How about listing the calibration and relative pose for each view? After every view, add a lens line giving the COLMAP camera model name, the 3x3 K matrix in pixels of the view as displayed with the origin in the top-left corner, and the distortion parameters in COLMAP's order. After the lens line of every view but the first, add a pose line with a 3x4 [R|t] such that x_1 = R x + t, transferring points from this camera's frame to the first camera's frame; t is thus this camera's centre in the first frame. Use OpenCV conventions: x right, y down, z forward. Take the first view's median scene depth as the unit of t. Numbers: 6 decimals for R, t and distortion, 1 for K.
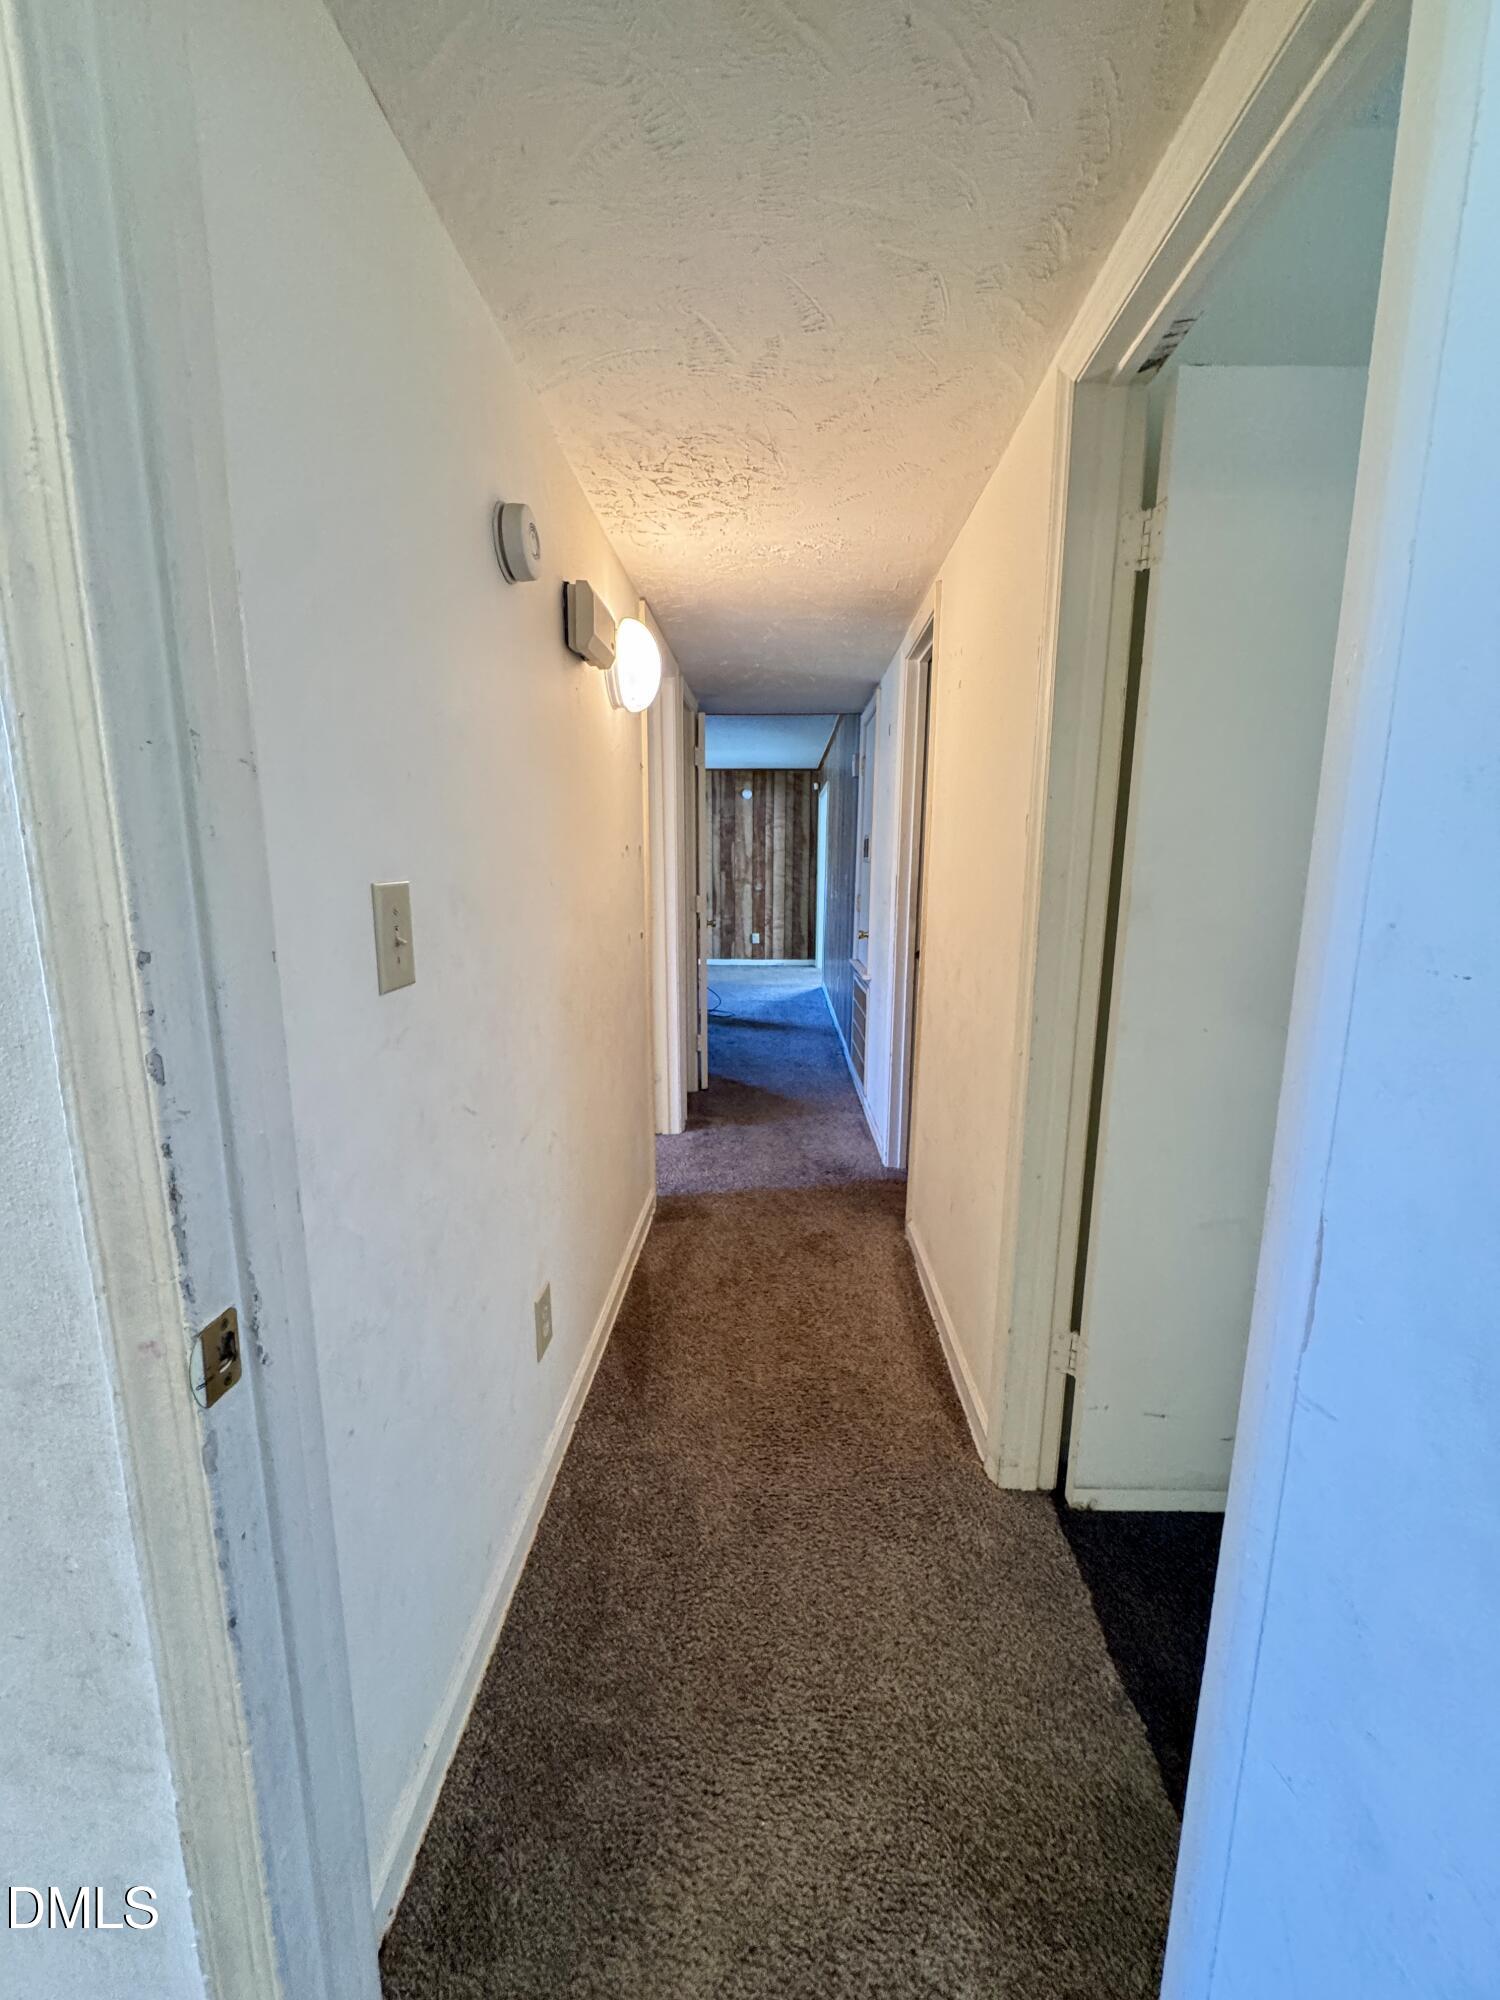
lens RADIAL K [[803.2, 0, 757.4], [0, 803.2, 1003.6], [0, 0, 1]] dist [0.000337, -0.000355]
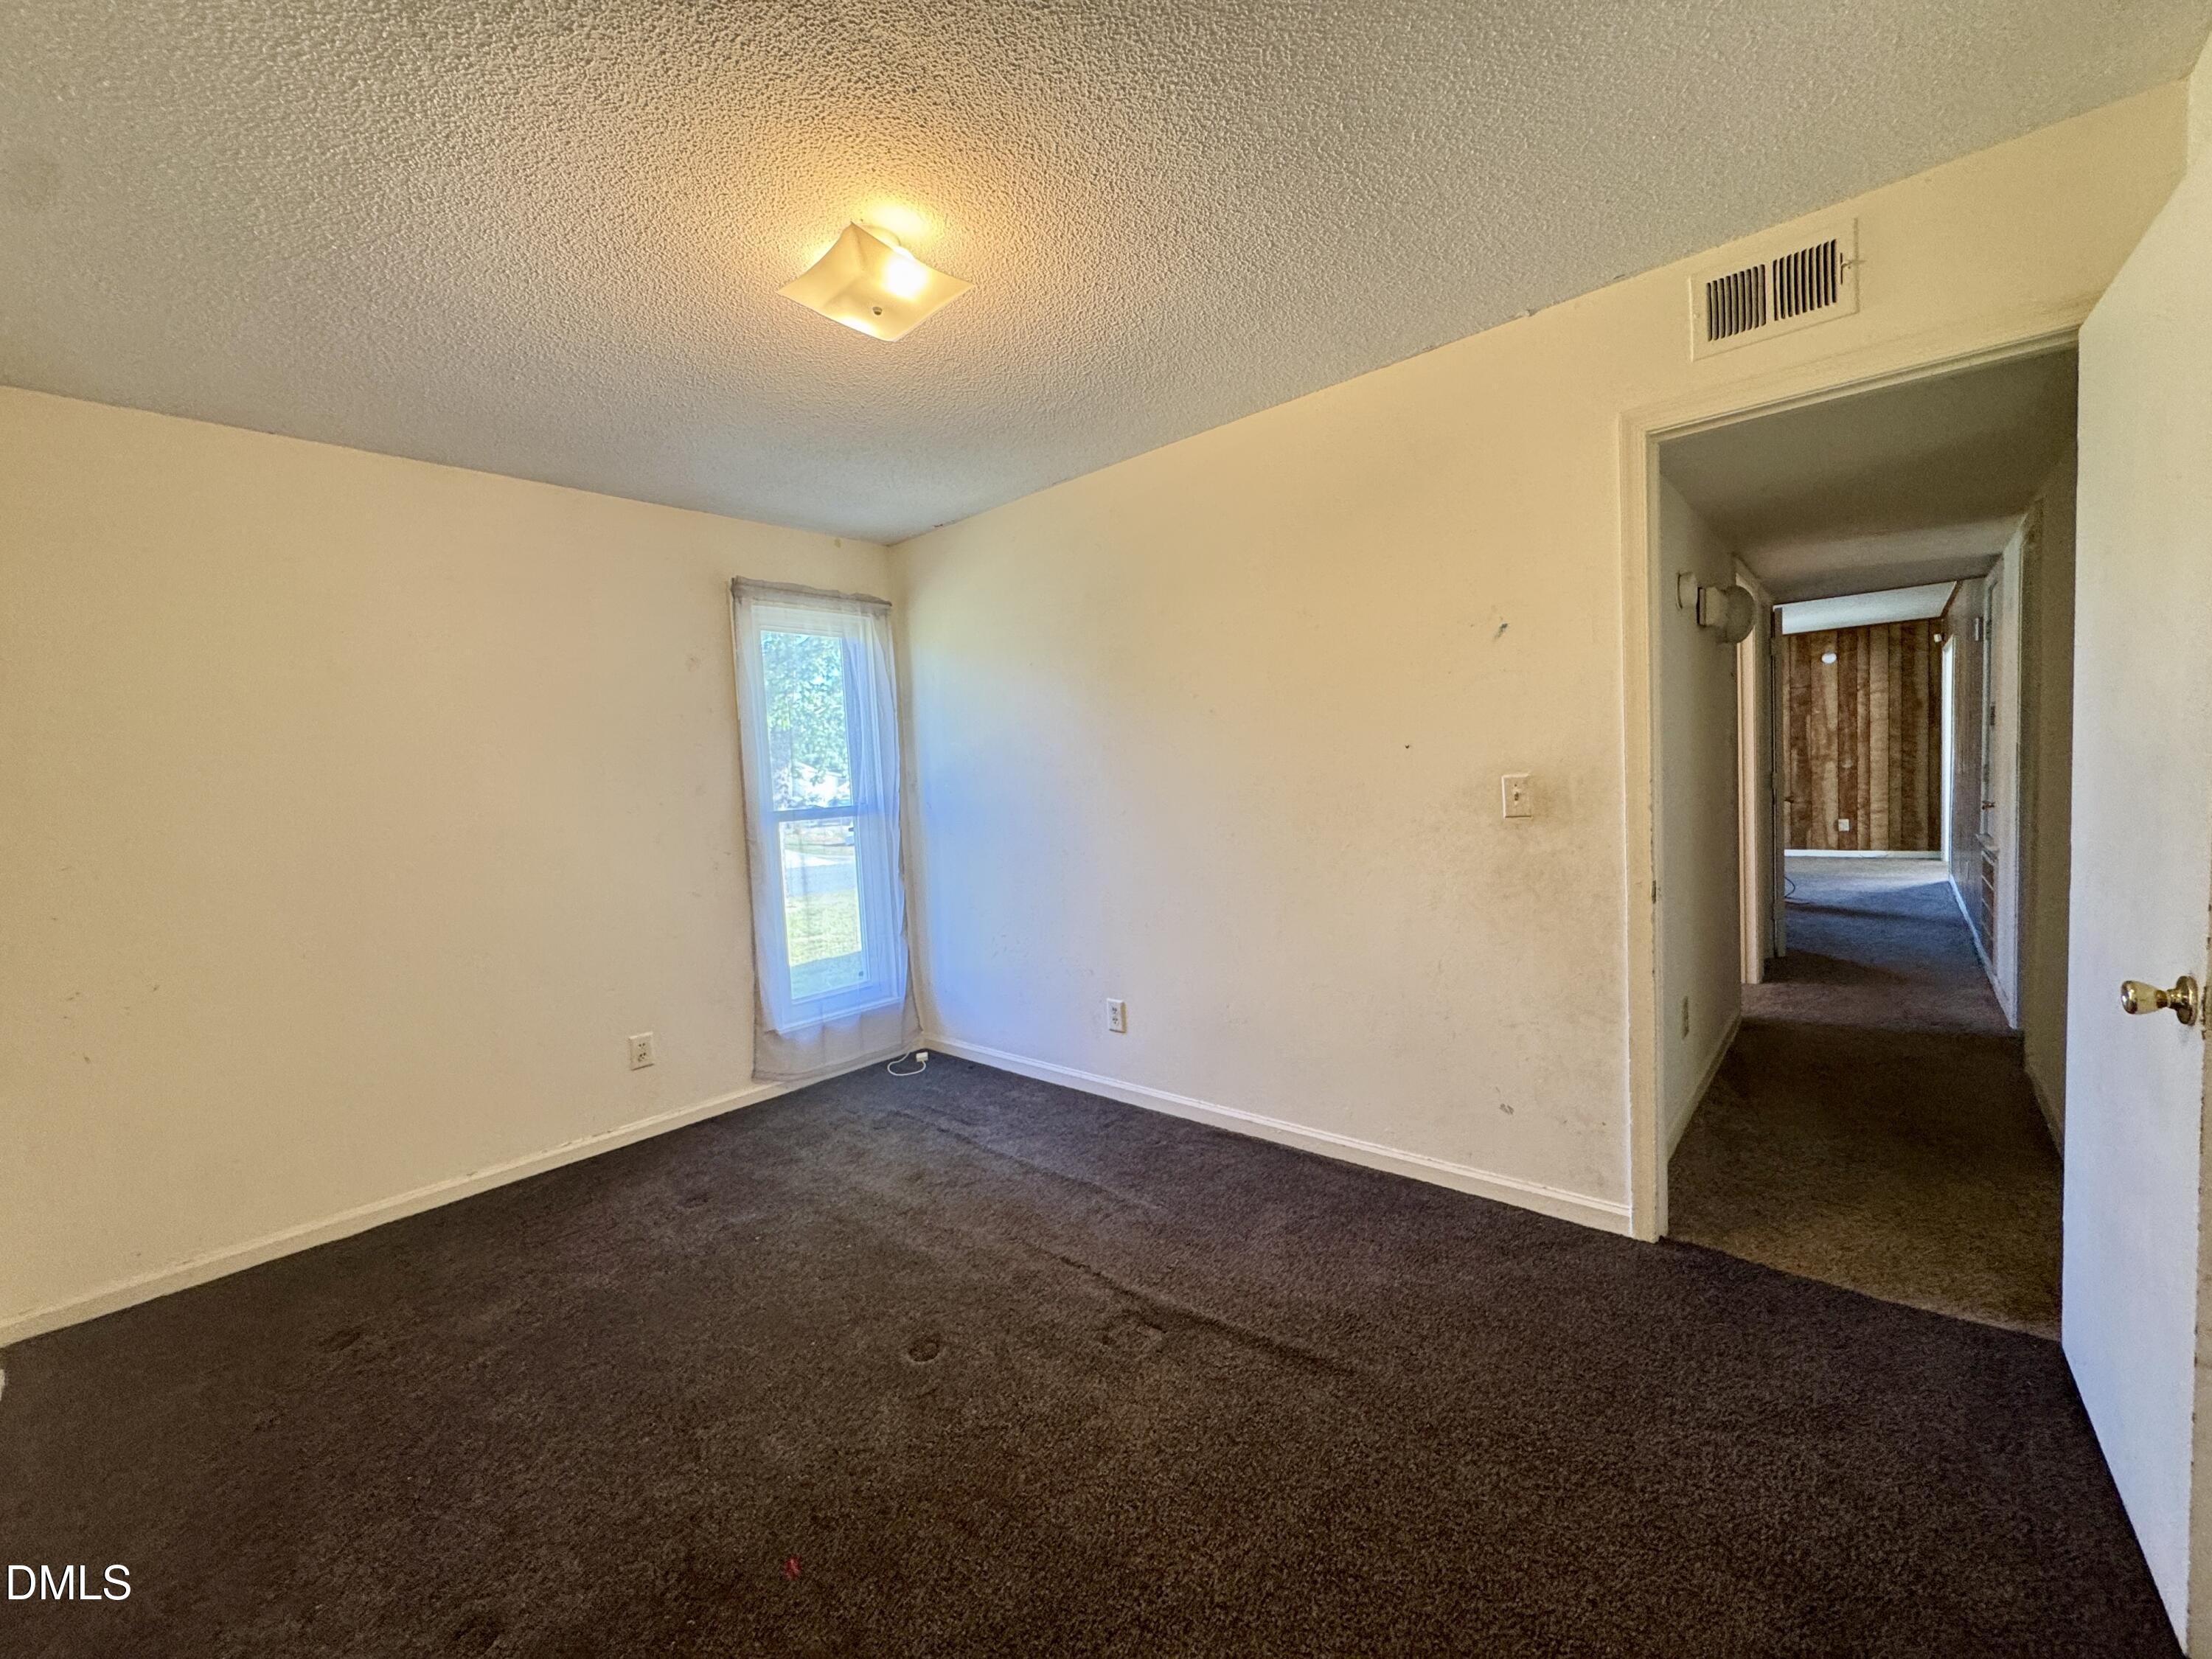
lens RADIAL K [[888.4, 0, 1104.9], [0, 888.4, 820.5], [0, 0, 1]] dist [0.000337, -0.000355]
pose [[0.767960, -0.007297, -0.640456, -0.000401], [-0.056712, 0.995233, -0.079340, 0.032754], [0.637982, 0.097251, 0.763886, -0.208664]]
